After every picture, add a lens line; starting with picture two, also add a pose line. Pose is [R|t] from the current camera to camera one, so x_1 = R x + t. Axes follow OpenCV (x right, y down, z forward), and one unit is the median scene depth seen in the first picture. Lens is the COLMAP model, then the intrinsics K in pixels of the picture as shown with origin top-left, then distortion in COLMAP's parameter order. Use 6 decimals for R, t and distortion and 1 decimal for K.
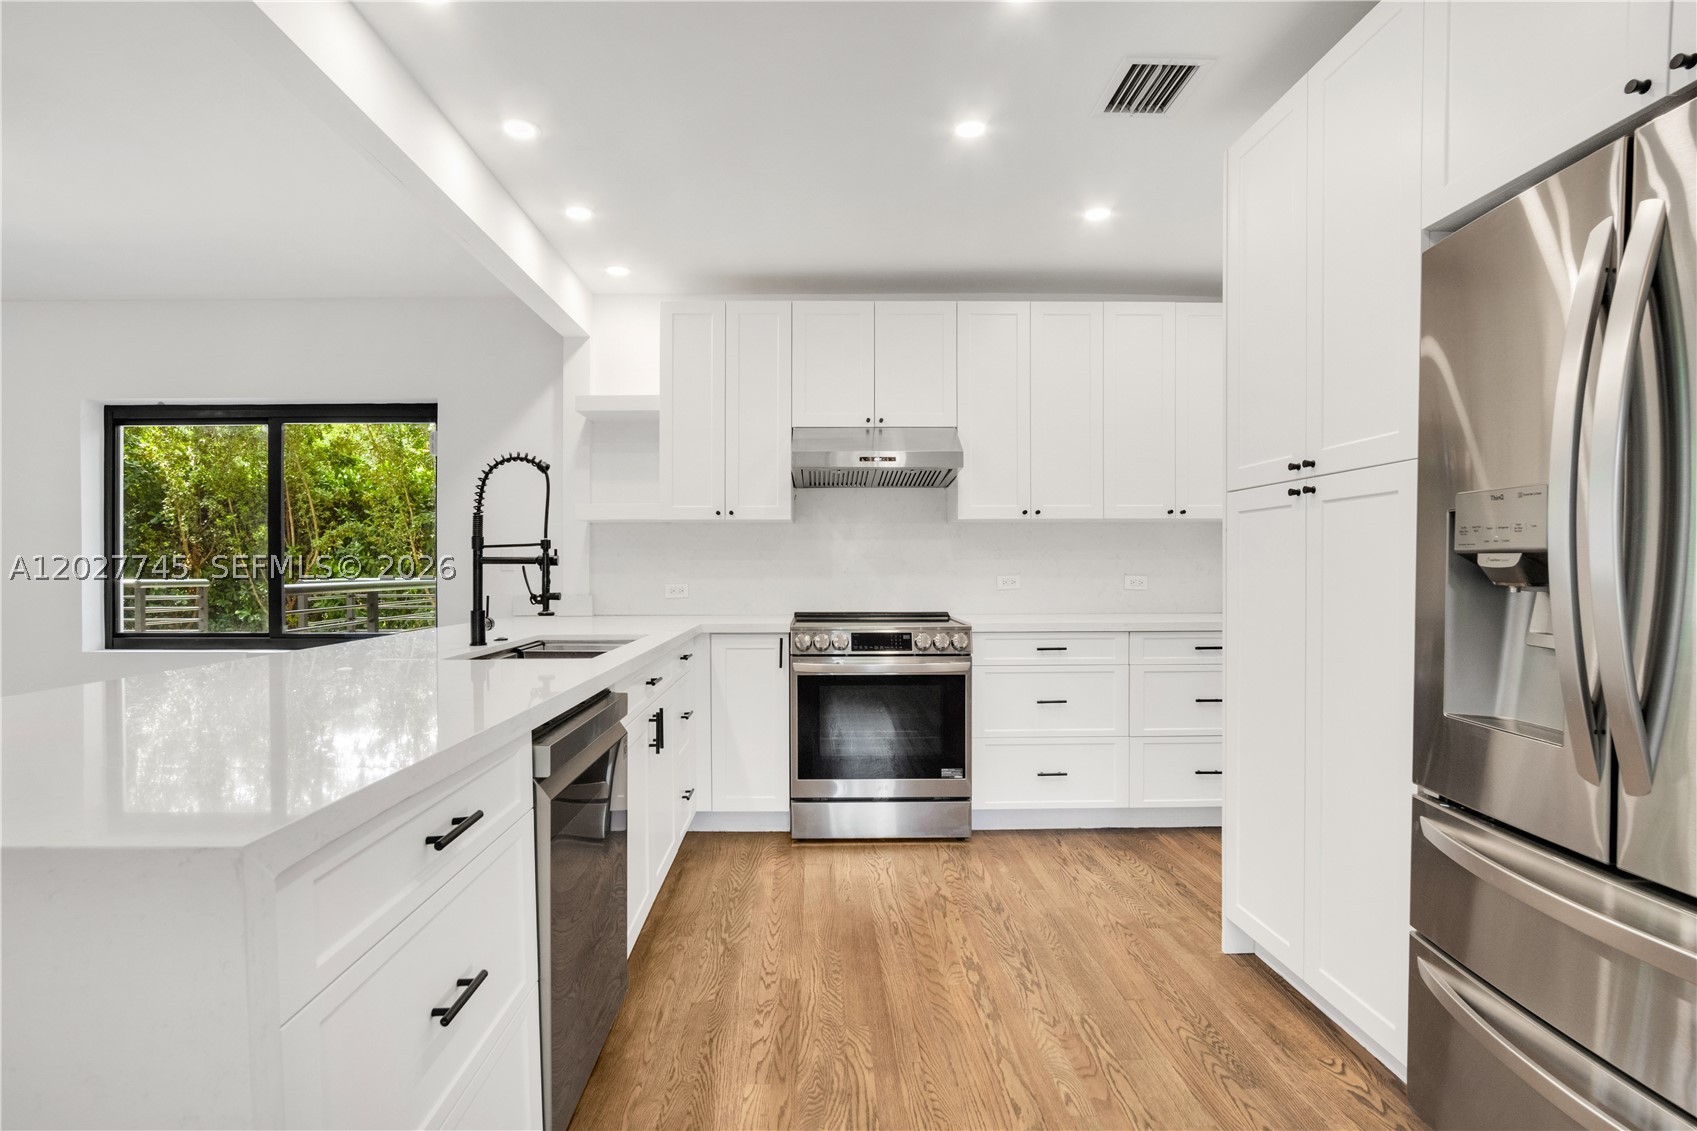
lens RADIAL K [[808.1, 0, 827.3], [0, 808.1, 575.8], [0, 0, 1]] dist [-0.026072, 0.000124]
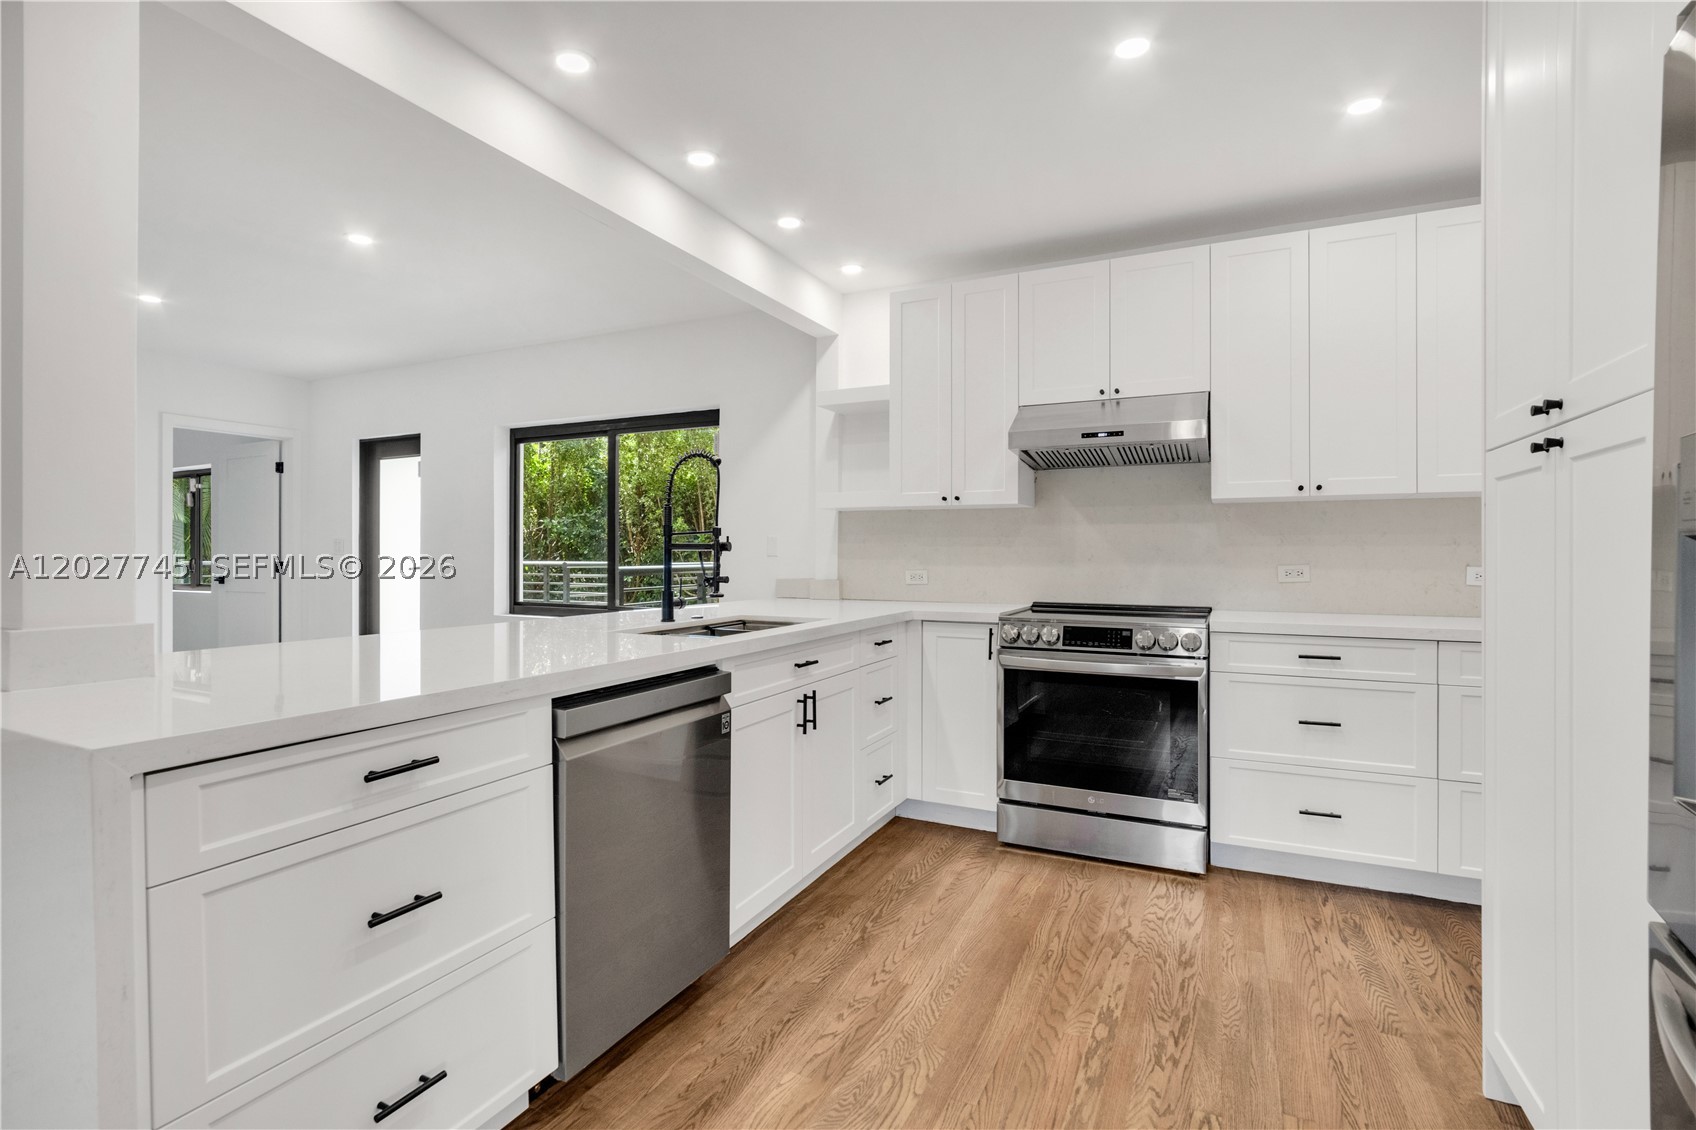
lens RADIAL K [[804.5, 0, 824.2], [0, 804.5, 553.8], [0, 0, 1]] dist [-0.031468, 0.007451]
pose [[0.887400, 0.004322, -0.460979, 0.219382], [-0.009259, 0.999921, -0.008449, -0.001083], [0.460907, 0.011766, 0.887371, 0.074015]]
